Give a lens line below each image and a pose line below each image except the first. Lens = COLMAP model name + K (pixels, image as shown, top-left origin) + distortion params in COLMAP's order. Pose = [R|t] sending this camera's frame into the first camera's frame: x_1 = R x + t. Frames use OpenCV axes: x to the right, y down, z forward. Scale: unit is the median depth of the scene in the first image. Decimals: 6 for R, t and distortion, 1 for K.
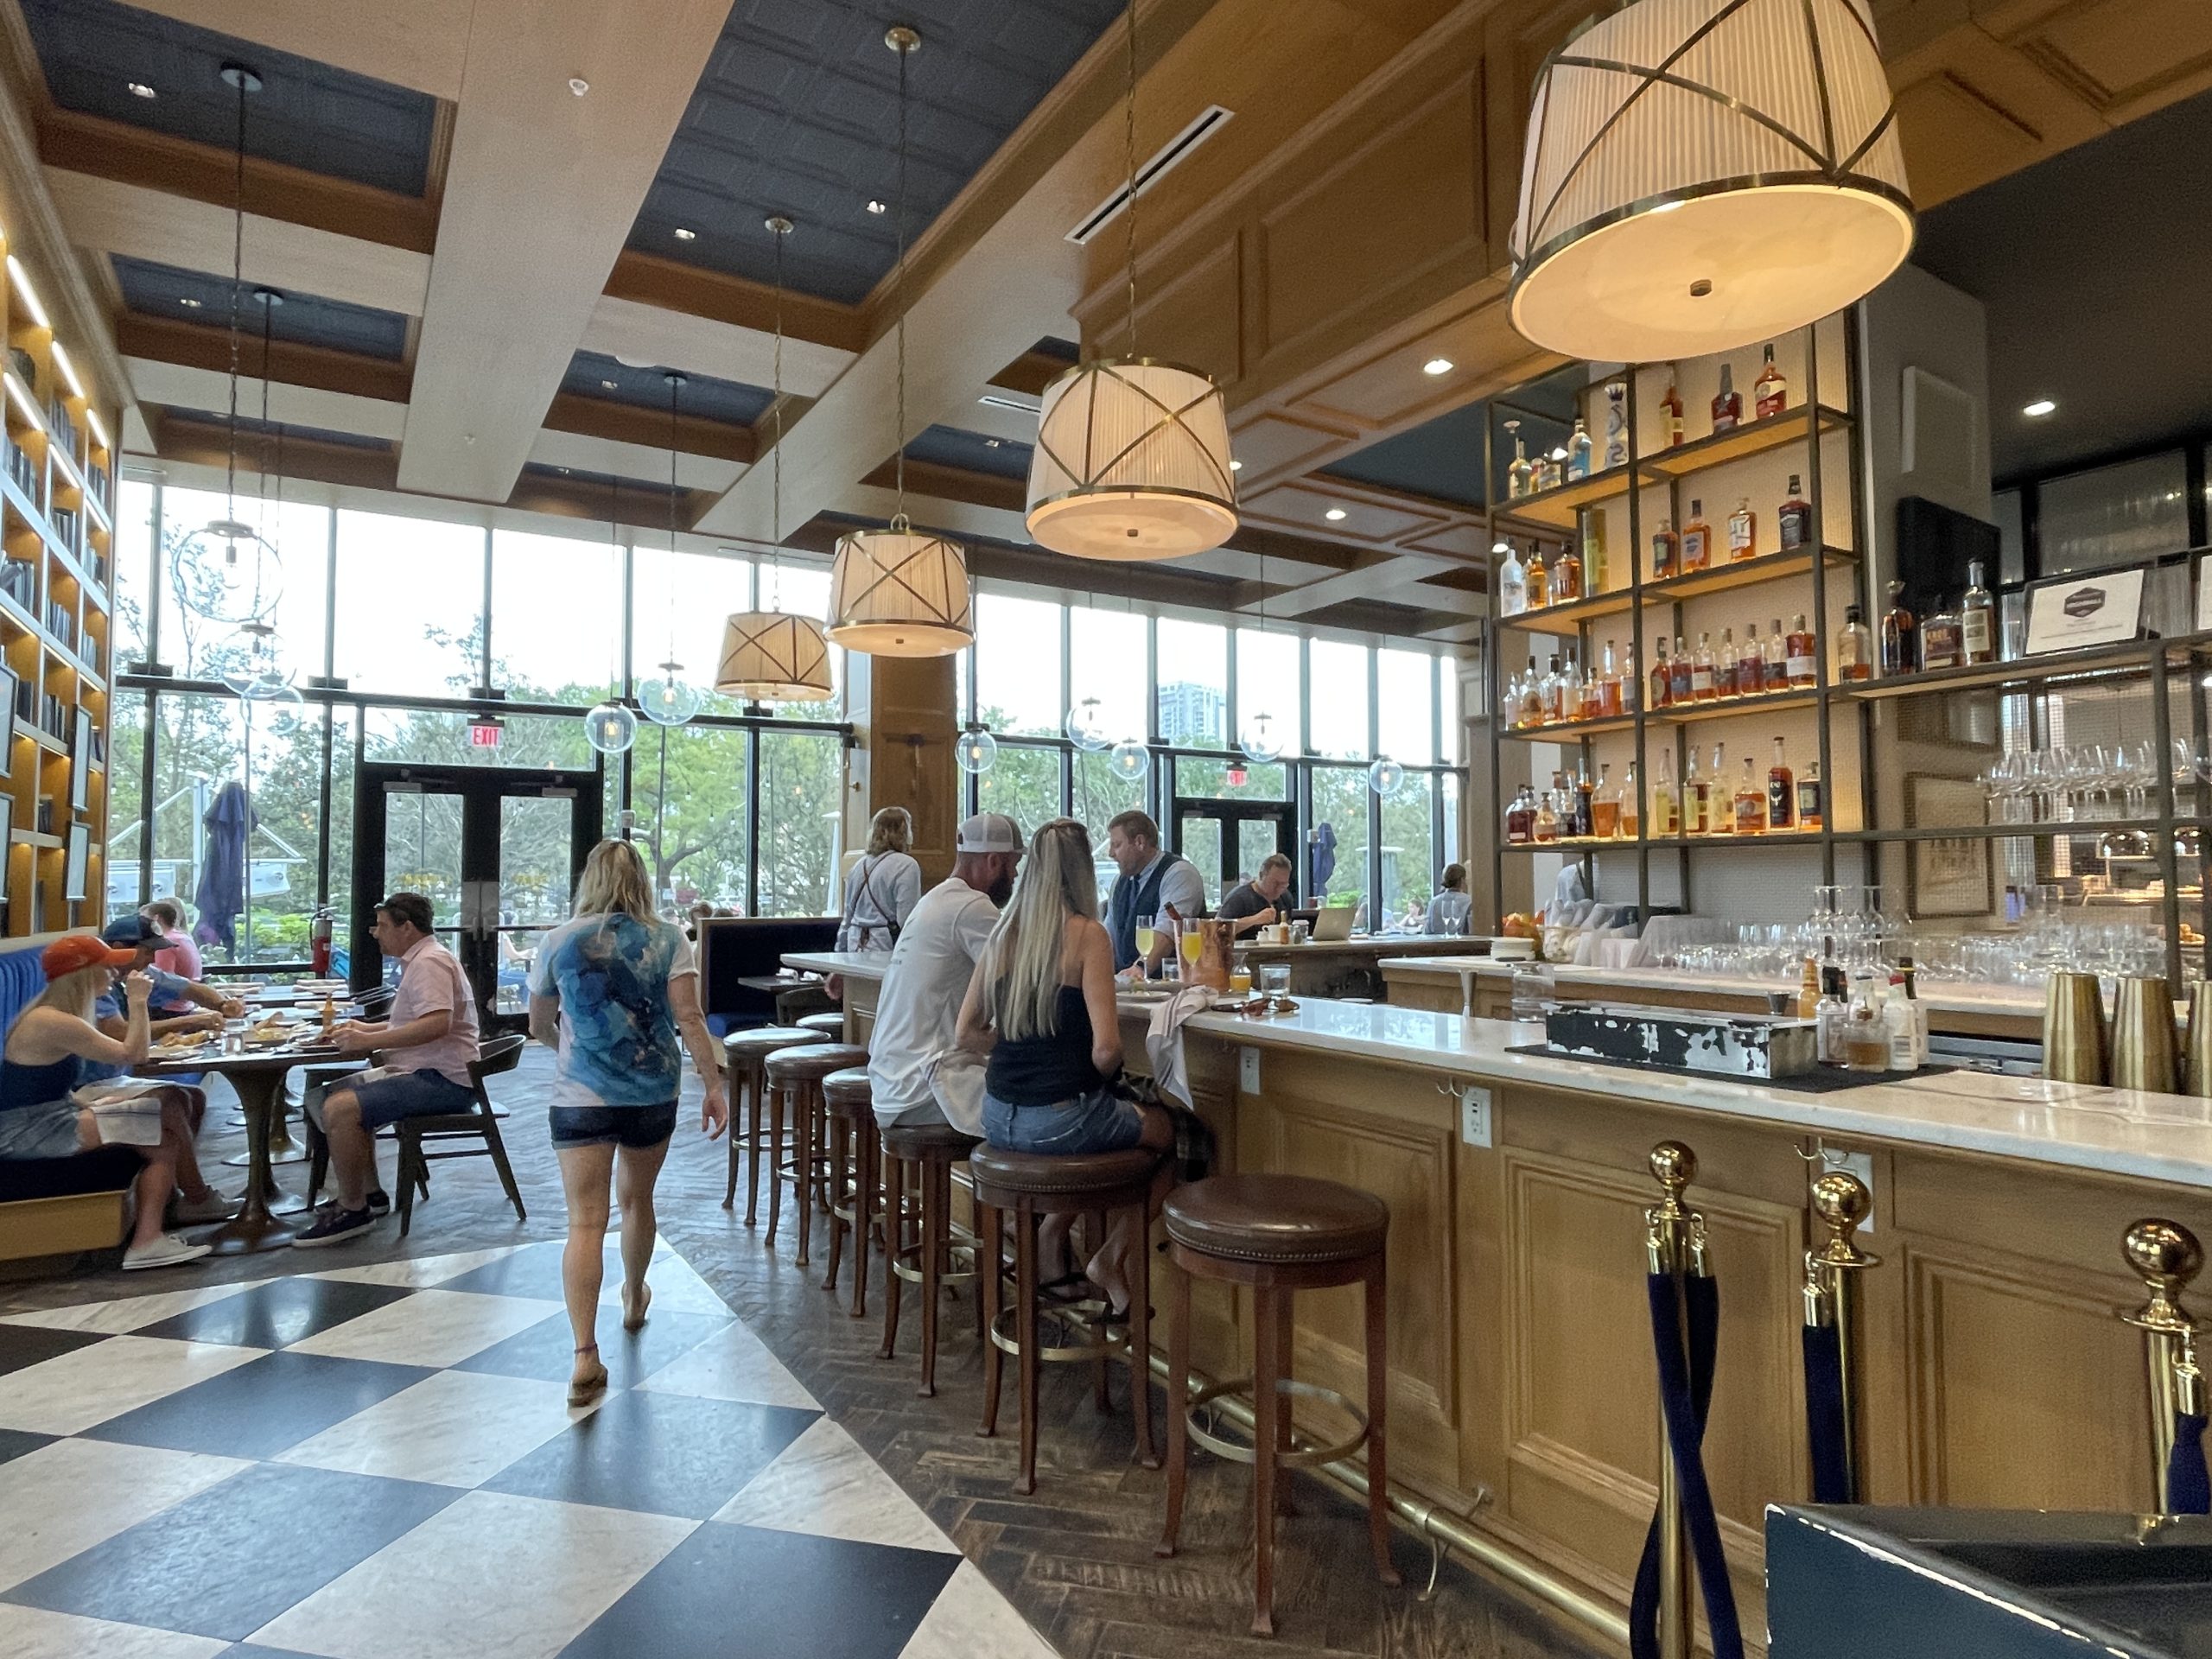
lens RADIAL K [[1248.4, 0, 1106.0], [0, 1248.4, 829.5], [0, 0, 1]] dist [0.018188, -0.002036]
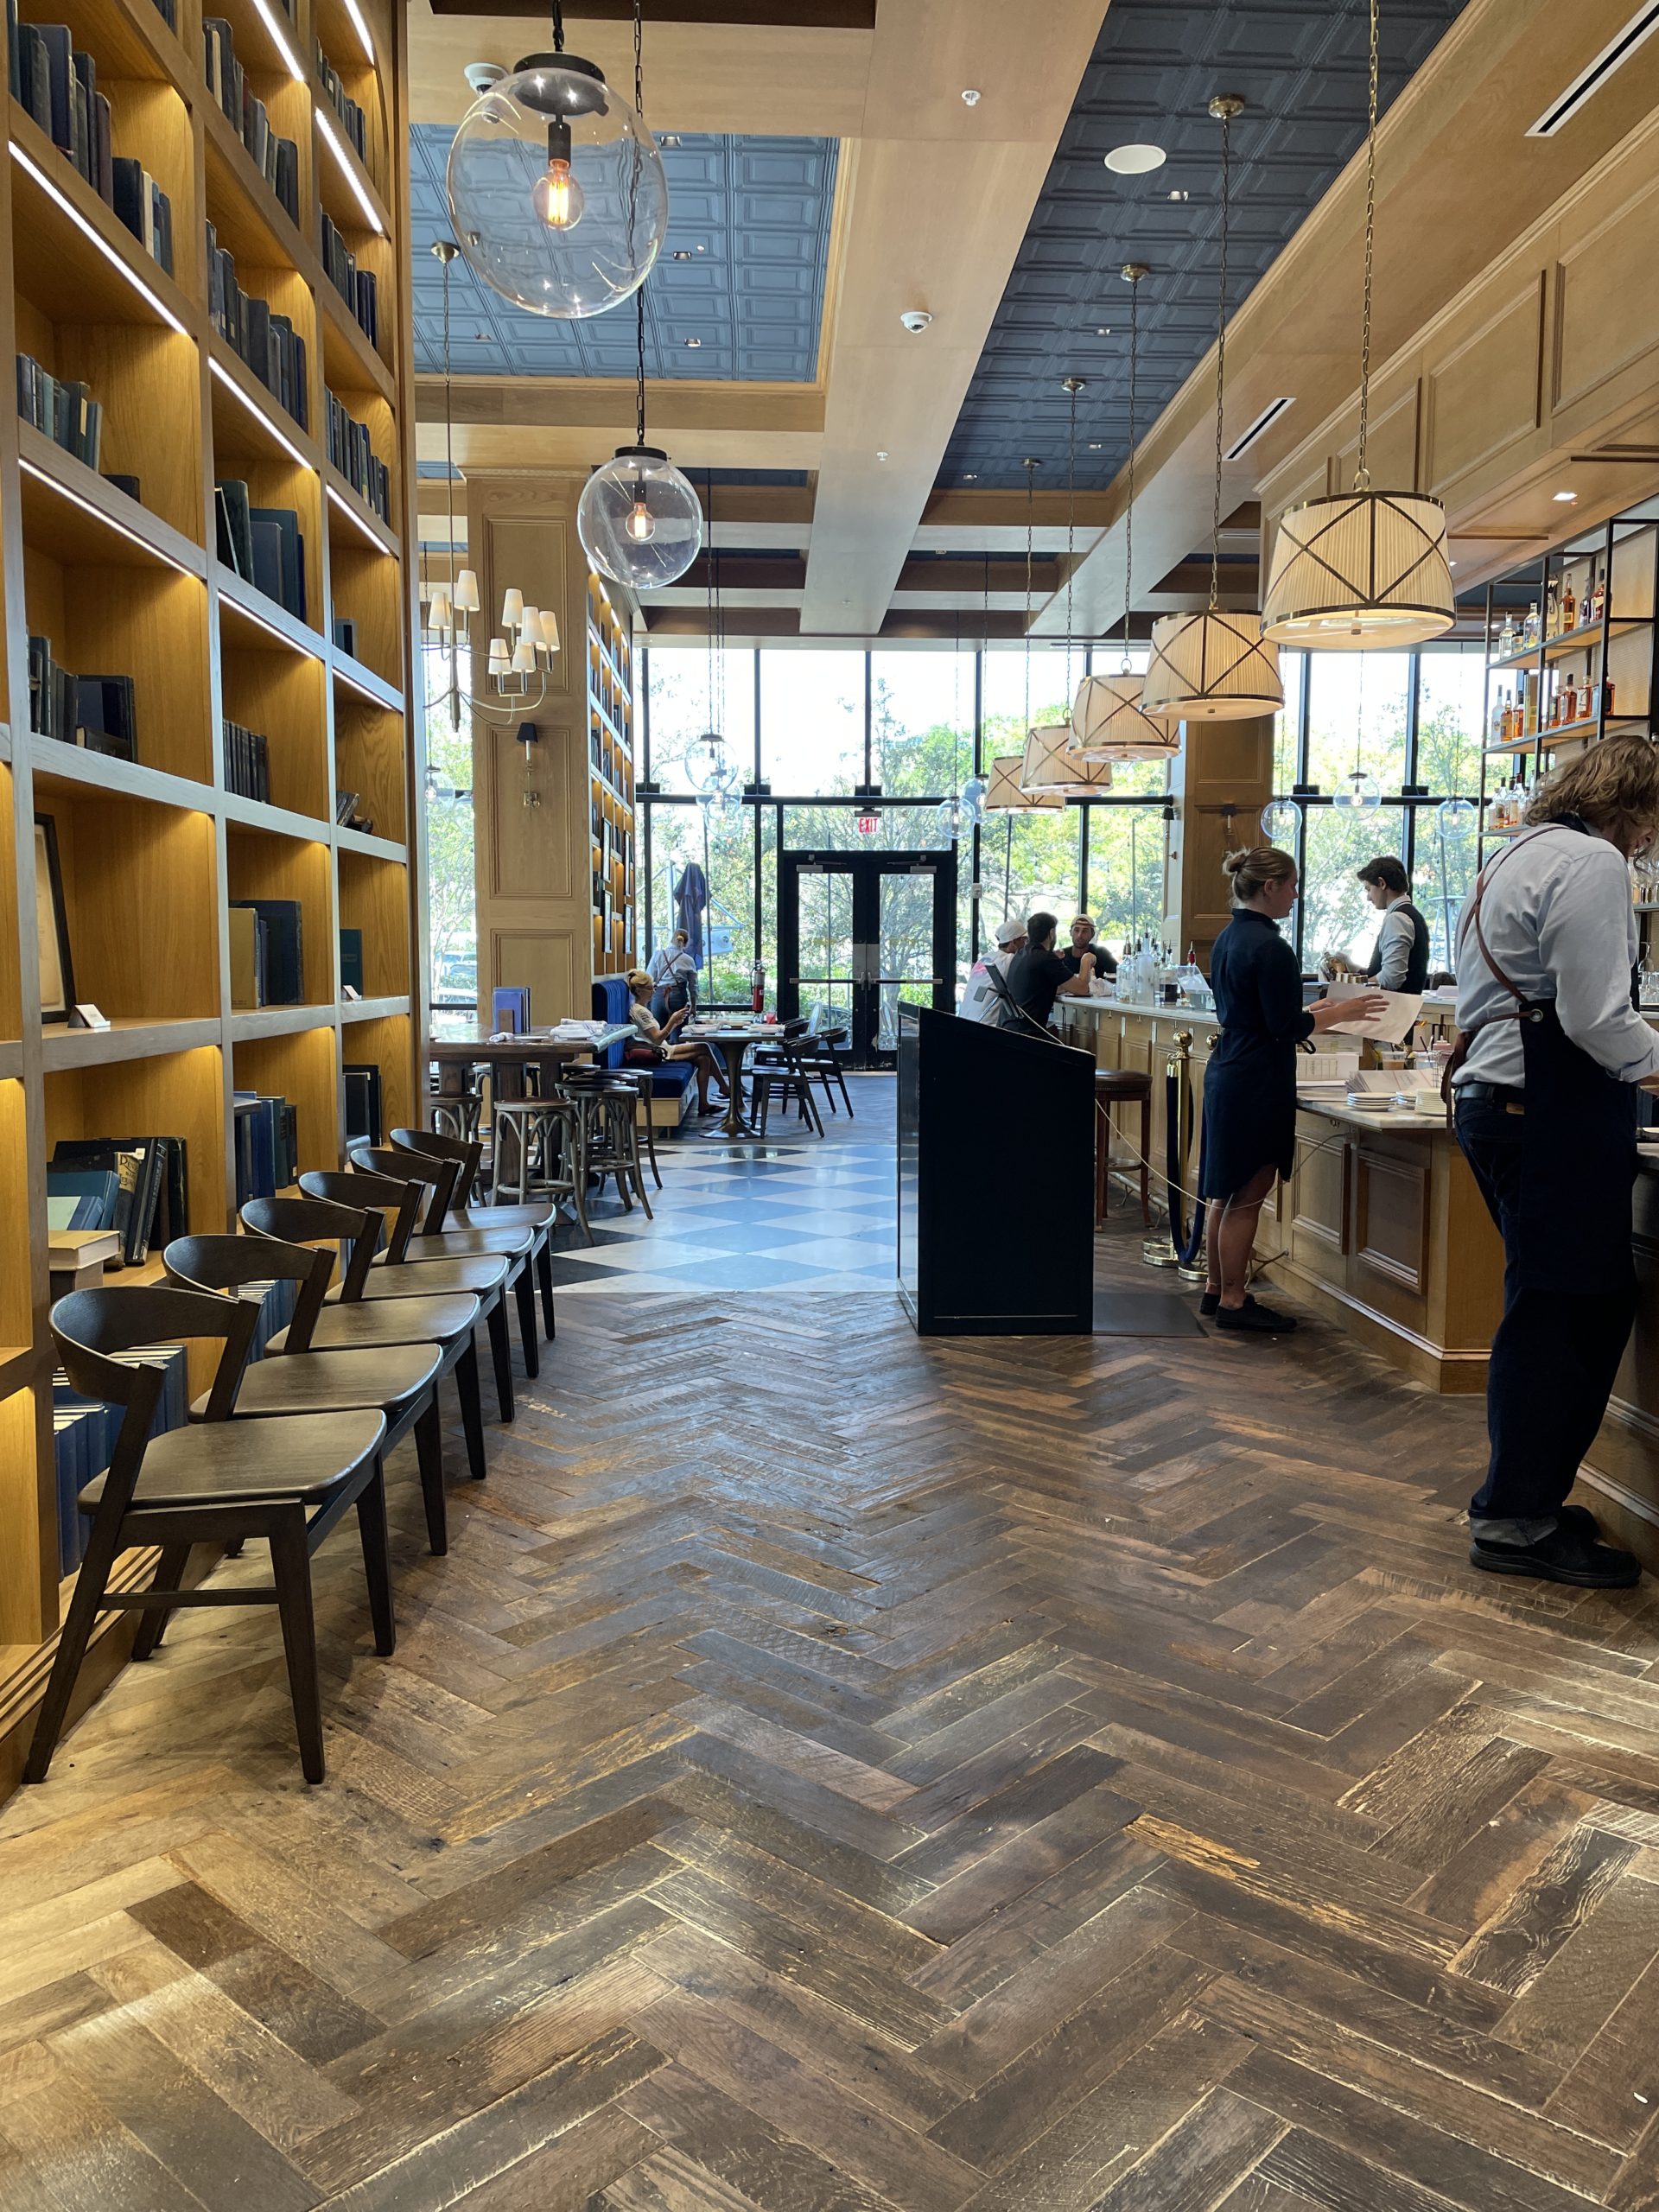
lens RADIAL K [[1669.4, 0, 829.5], [0, 1669.4, 1106.0], [0, 0, 1]] dist [0.038686, 0.000213]
pose [[0.870726, 0.051135, -0.489103, 0.287850], [0.016400, 0.991007, 0.132804, -0.020537], [0.491495, -0.123657, 0.862056, -0.461646]]
